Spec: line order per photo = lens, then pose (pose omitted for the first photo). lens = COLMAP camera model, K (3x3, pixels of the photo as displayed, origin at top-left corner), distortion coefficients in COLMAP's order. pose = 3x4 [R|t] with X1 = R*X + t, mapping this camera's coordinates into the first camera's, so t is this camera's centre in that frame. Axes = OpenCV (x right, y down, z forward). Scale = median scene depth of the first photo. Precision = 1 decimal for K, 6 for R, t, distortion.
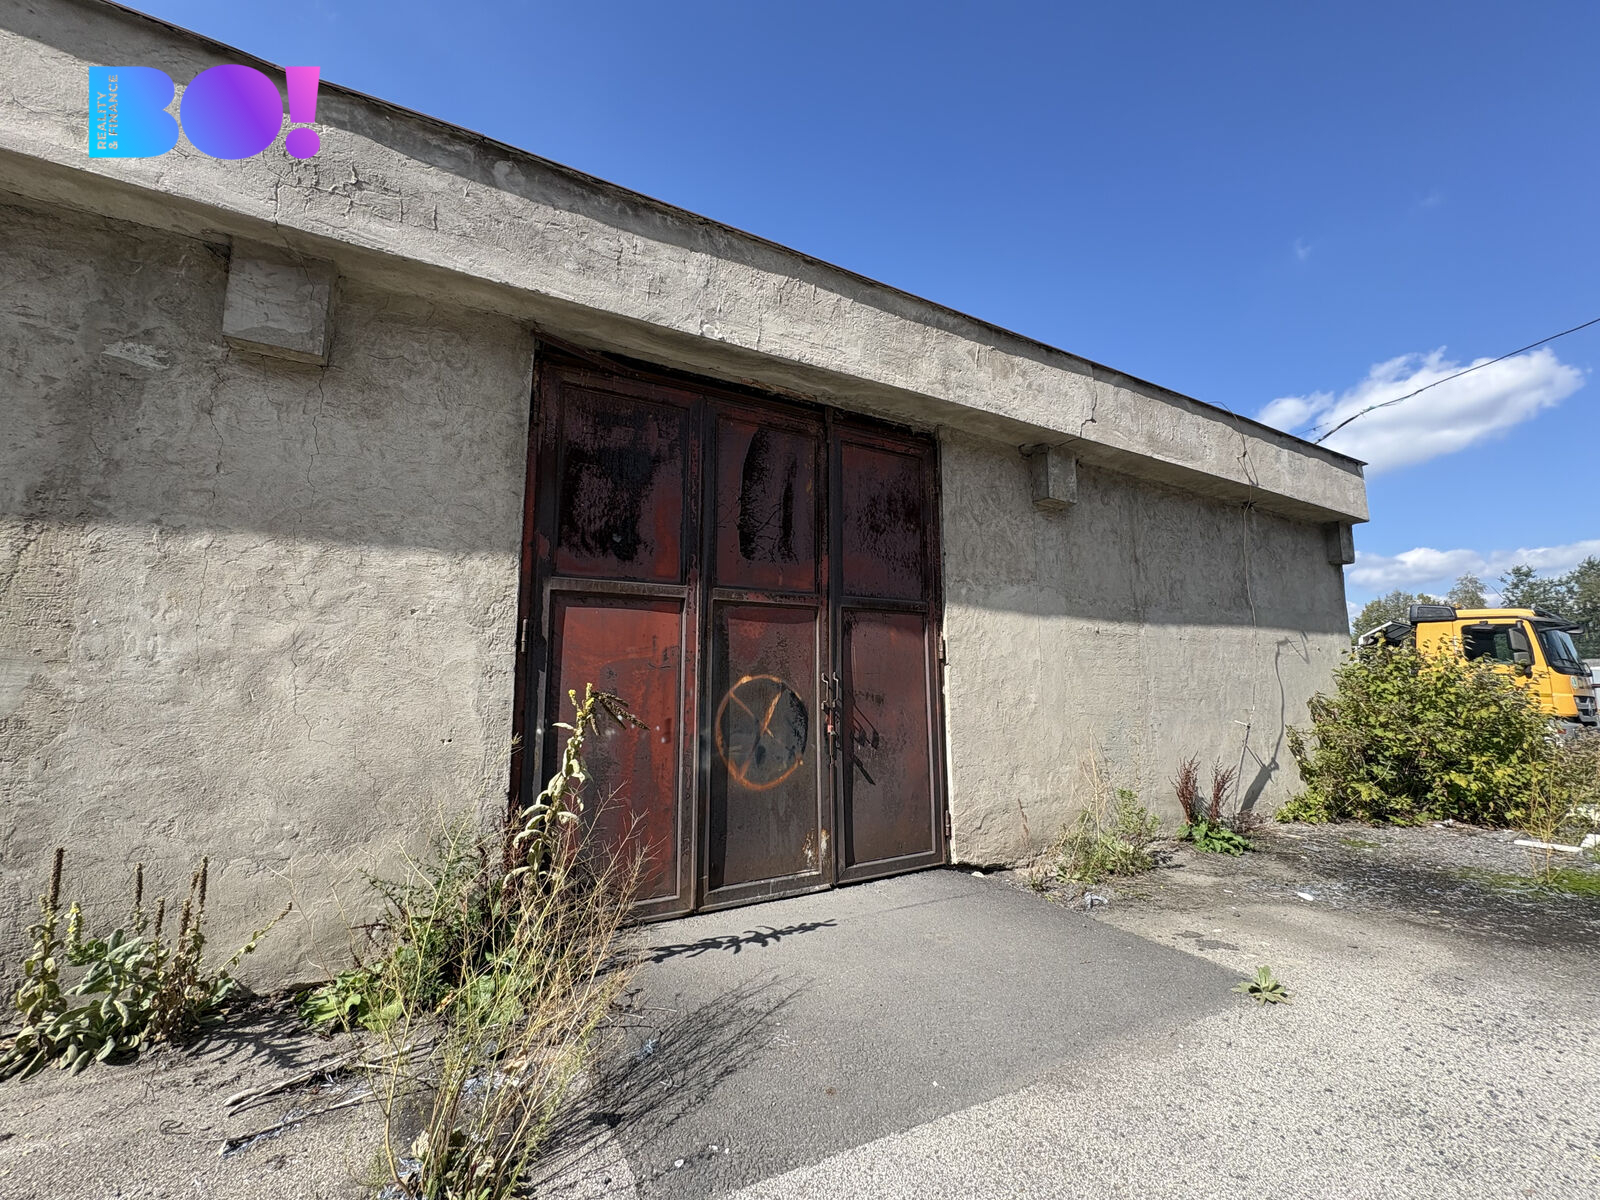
lens RADIAL K [[641.3, 0, 796.6], [0, 641.3, 602.5], [0, 0, 1]] dist [0.000412, -0.000406]
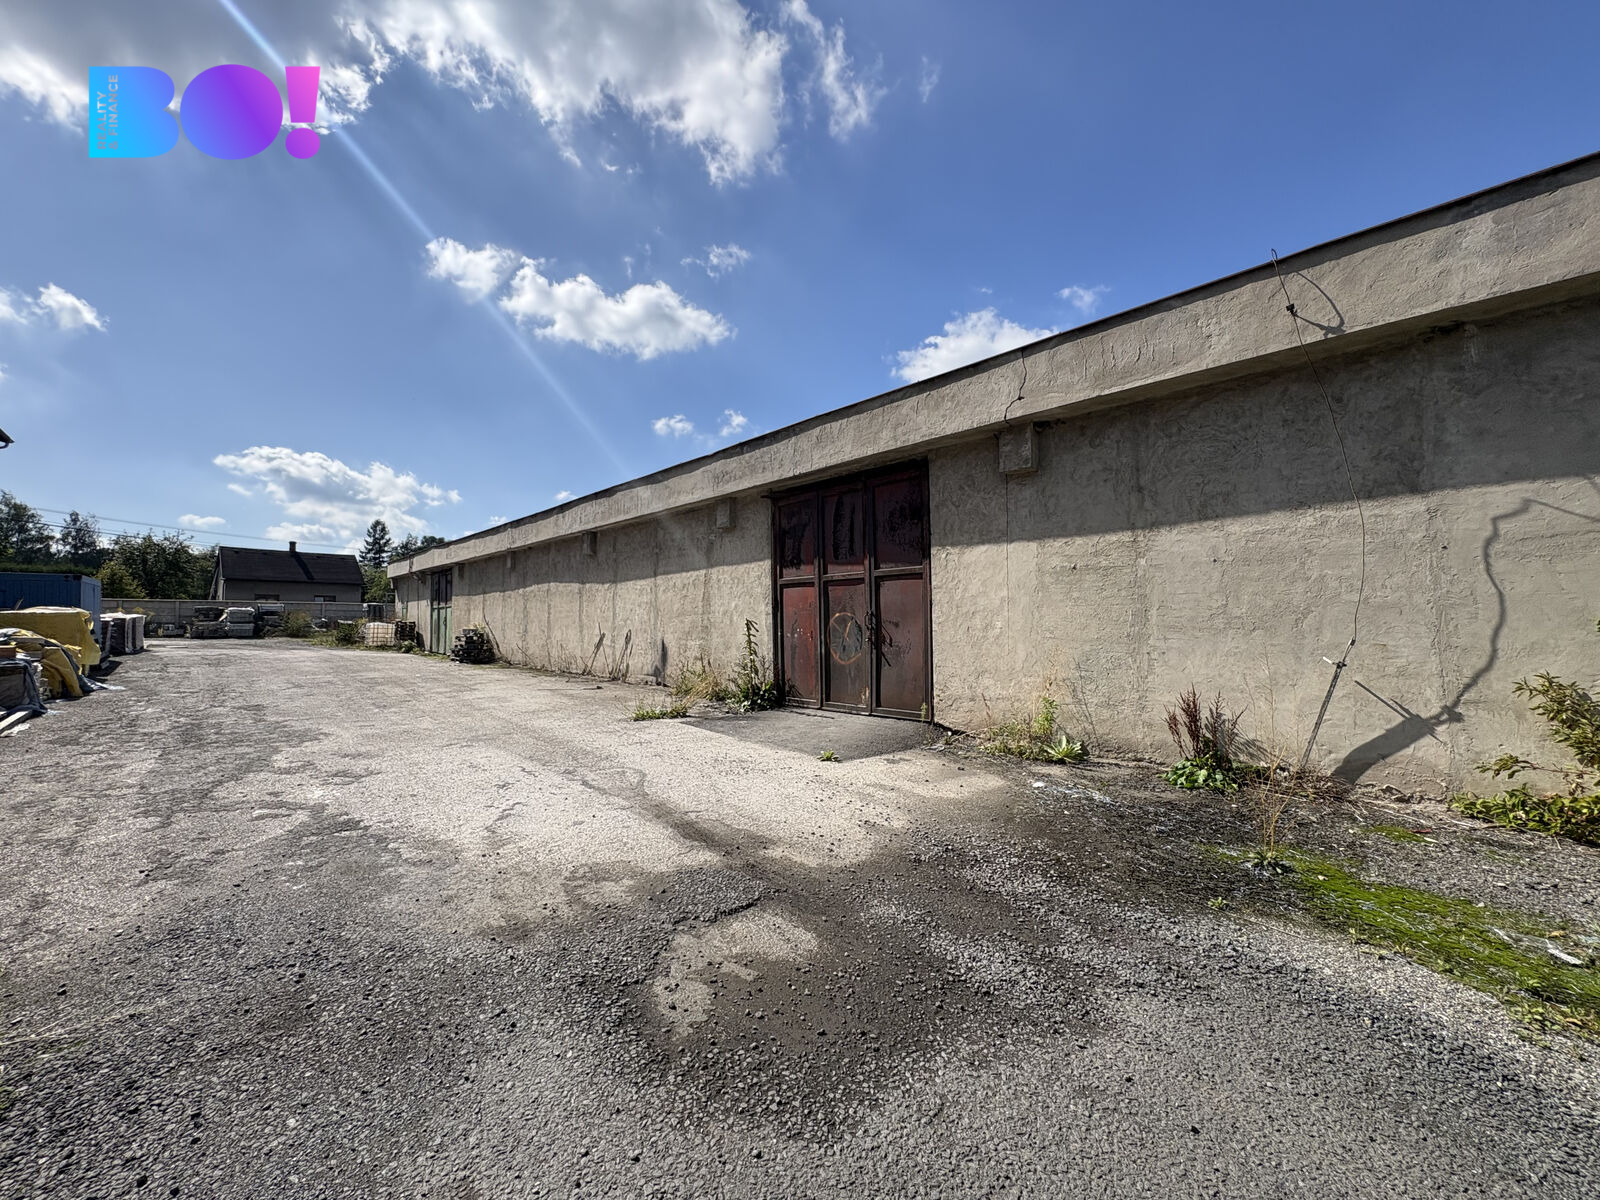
lens RADIAL K [[641.3, 0, 802.9], [0, 641.3, 601.7], [0, 0, 1]] dist [0.000412, -0.000406]
pose [[0.243259, -0.031948, -0.969435, 2.009714], [0.128543, 0.991704, -0.000426, 0.059802], [0.961406, -0.124510, 0.245348, 0.339711]]
